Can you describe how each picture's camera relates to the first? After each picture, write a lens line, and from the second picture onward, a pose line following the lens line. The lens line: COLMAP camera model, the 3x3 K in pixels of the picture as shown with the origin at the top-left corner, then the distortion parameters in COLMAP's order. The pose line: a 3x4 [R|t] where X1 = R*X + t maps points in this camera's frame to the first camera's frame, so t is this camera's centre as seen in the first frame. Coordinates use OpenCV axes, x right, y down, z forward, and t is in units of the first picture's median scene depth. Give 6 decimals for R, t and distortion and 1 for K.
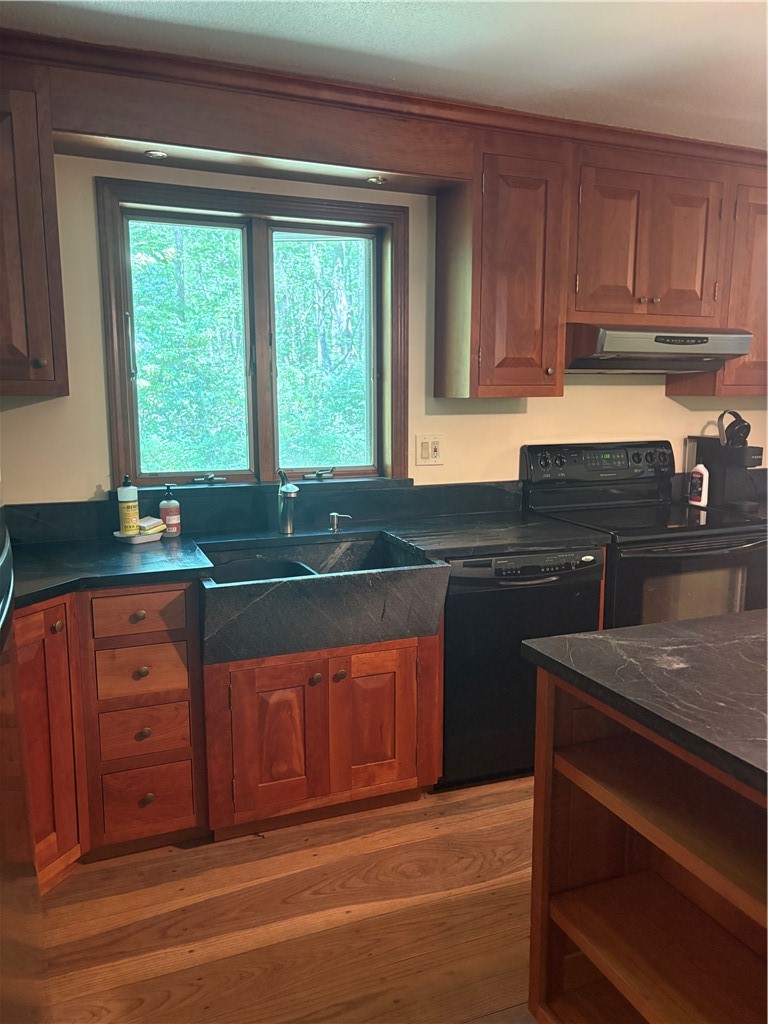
lens RADIAL K [[781.3, 0, 384.9], [0, 781.3, 510.6], [0, 0, 1]] dist [0.037676, -0.005062]
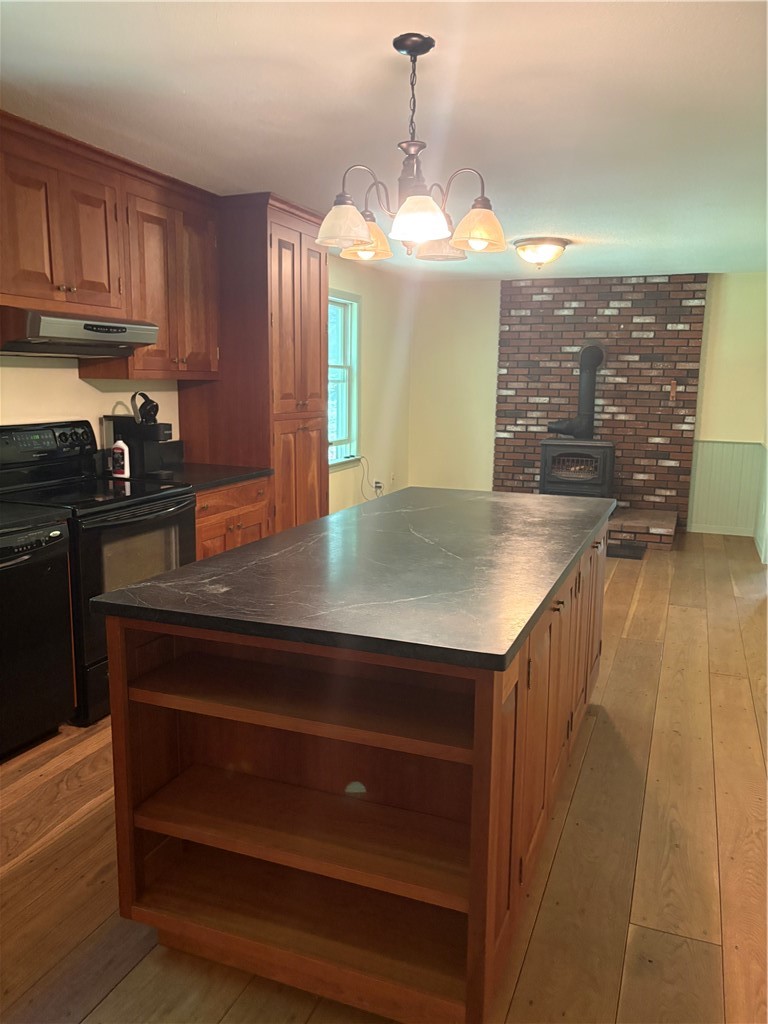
lens RADIAL K [[781.3, 0, 381.6], [0, 781.3, 506.3], [0, 0, 1]] dist [0.037676, -0.005062]
pose [[0.700538, -0.109139, 0.705220, -0.148187], [0.094879, 0.993707, 0.059535, 0.002682], [-0.707279, 0.025204, 0.706485, -0.048306]]
